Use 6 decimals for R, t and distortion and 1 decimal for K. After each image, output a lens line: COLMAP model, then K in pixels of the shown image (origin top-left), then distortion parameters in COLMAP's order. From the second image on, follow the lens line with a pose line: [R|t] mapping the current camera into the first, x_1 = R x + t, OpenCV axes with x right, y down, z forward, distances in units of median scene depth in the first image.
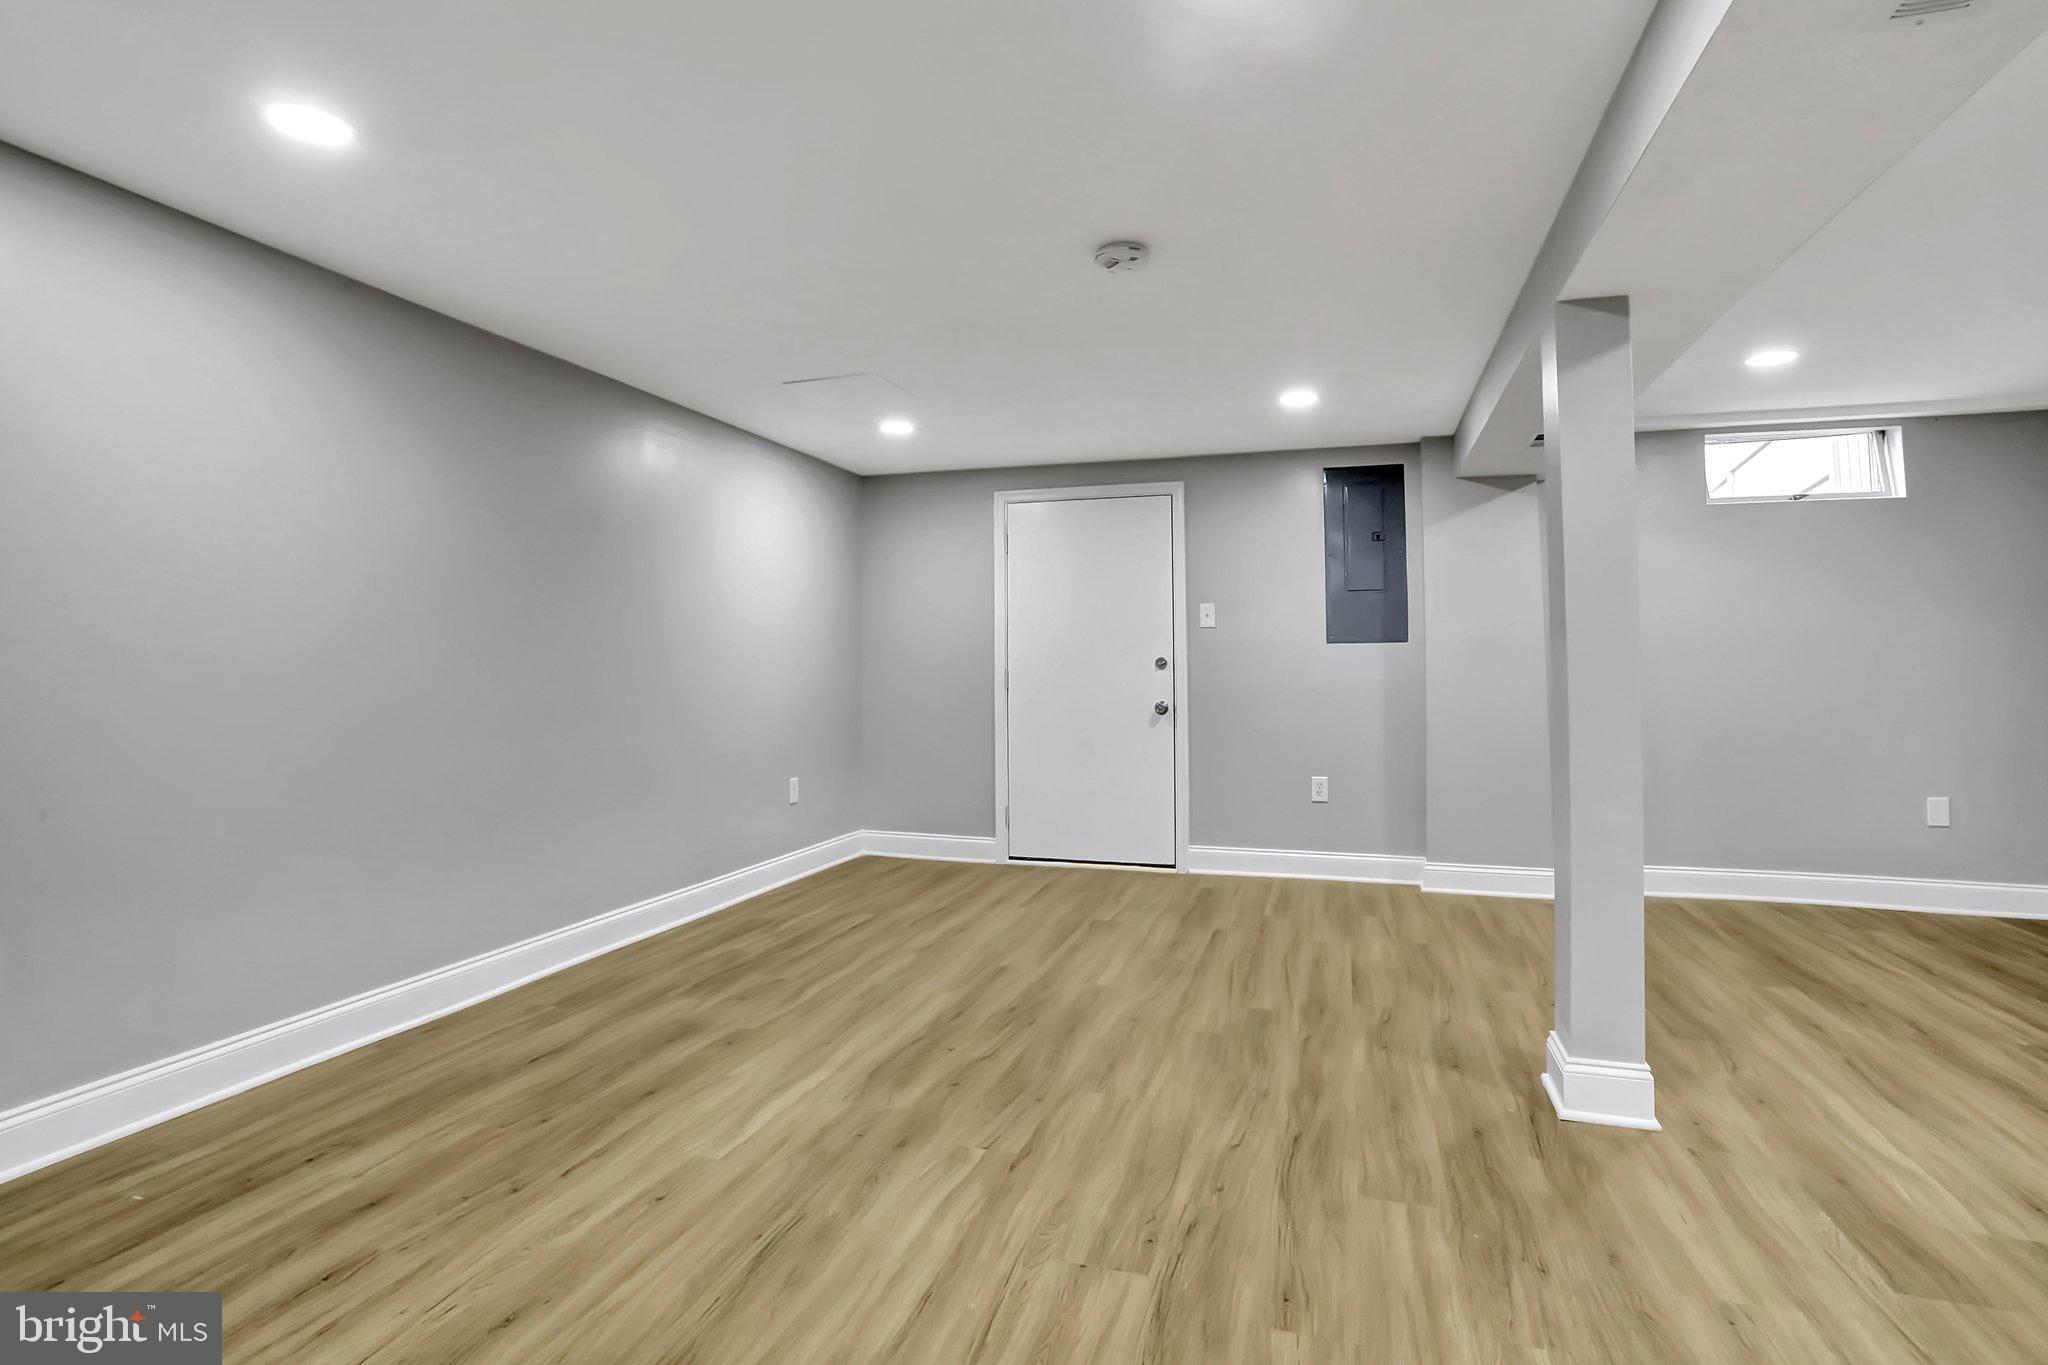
lens RADIAL K [[1024.5, 0, 1023.6], [0, 1024.5, 686.1], [0, 0, 1]] dist [-0.054352, 0.022253]
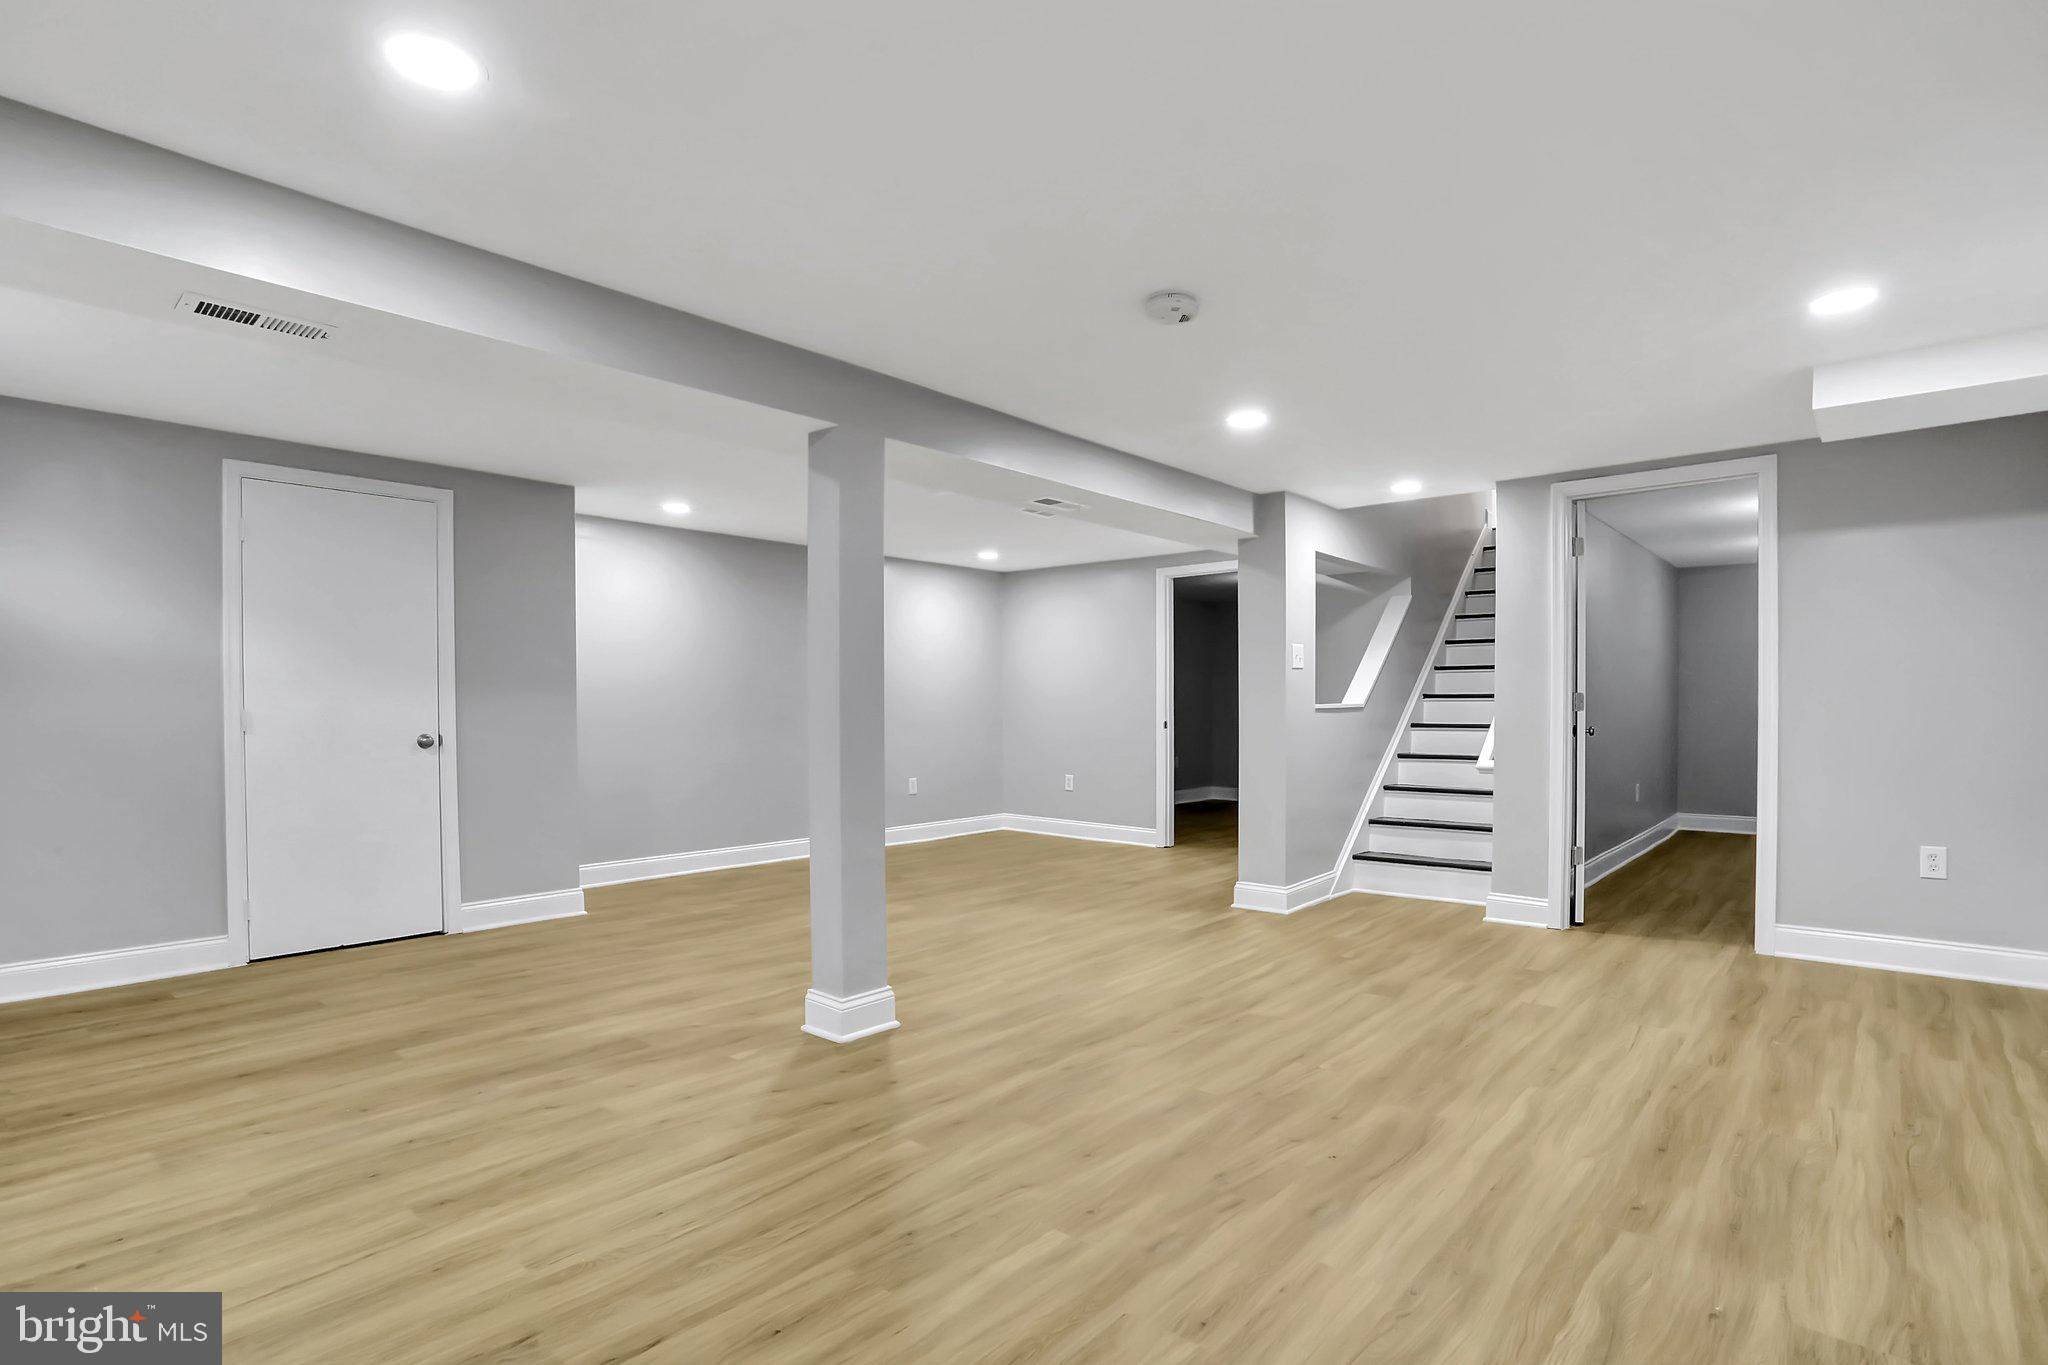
lens RADIAL K [[1024.5, 0, 1023.6], [0, 1024.5, 686.1], [0, 0, 1]] dist [-0.054352, 0.022253]
pose [[-0.914225, 0.010499, 0.405071, -0.142382], [0.009384, 0.999945, -0.004738, -0.028042], [-0.405099, -0.000530, -0.914273, 1.478249]]
